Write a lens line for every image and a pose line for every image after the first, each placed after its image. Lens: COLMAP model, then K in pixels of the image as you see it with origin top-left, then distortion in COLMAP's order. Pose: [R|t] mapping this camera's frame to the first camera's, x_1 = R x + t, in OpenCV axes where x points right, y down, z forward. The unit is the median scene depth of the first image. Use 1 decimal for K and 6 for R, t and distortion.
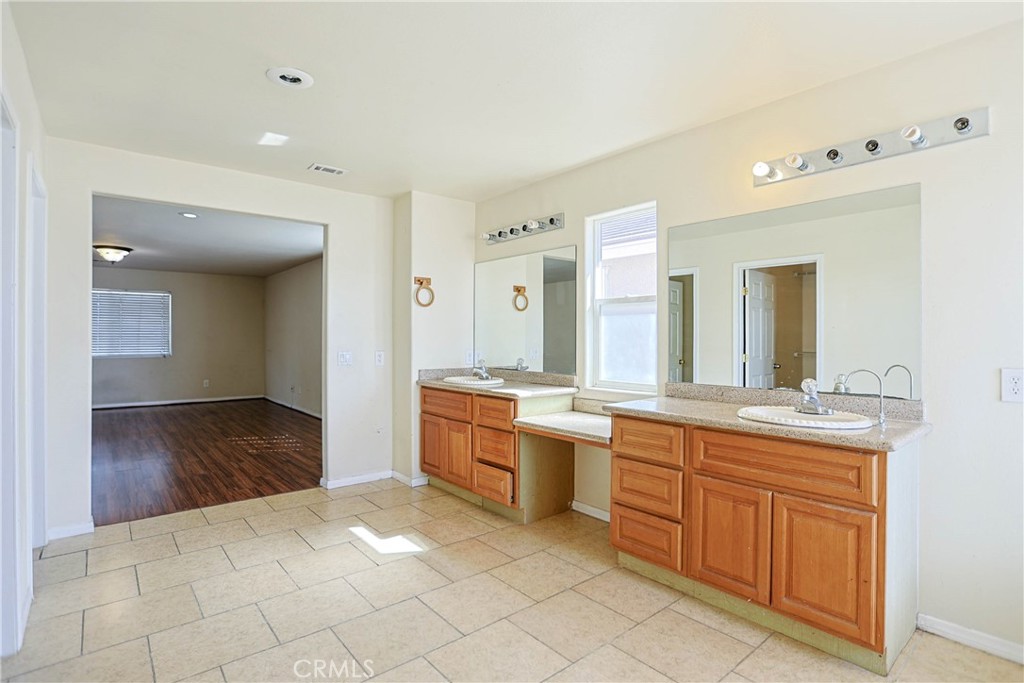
lens RADIAL K [[497.6, 0, 513.3], [0, 497.6, 341.4], [0, 0, 1]] dist [-0.054581, 0.020689]
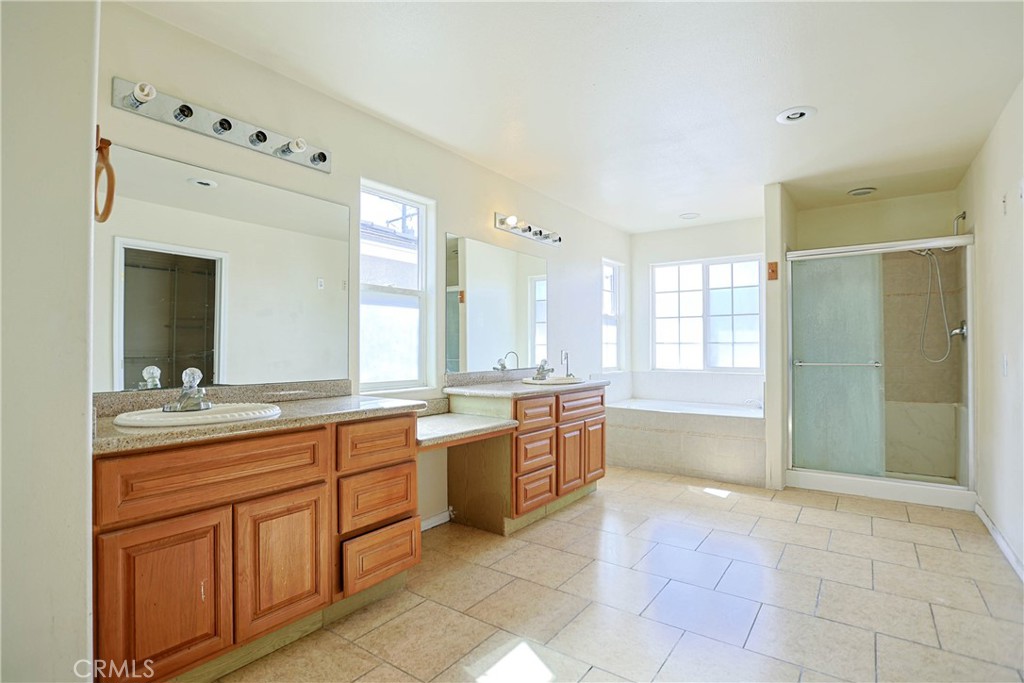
lens RADIAL K [[497.6, 0, 513.3], [0, 497.6, 341.4], [0, 0, 1]] dist [-0.054581, 0.020689]
pose [[-0.239959, 0.015028, 0.970667, -0.775591], [0.005461, 0.999885, -0.014131, 0.026053], [-0.970768, 0.001910, -0.240013, 1.098123]]
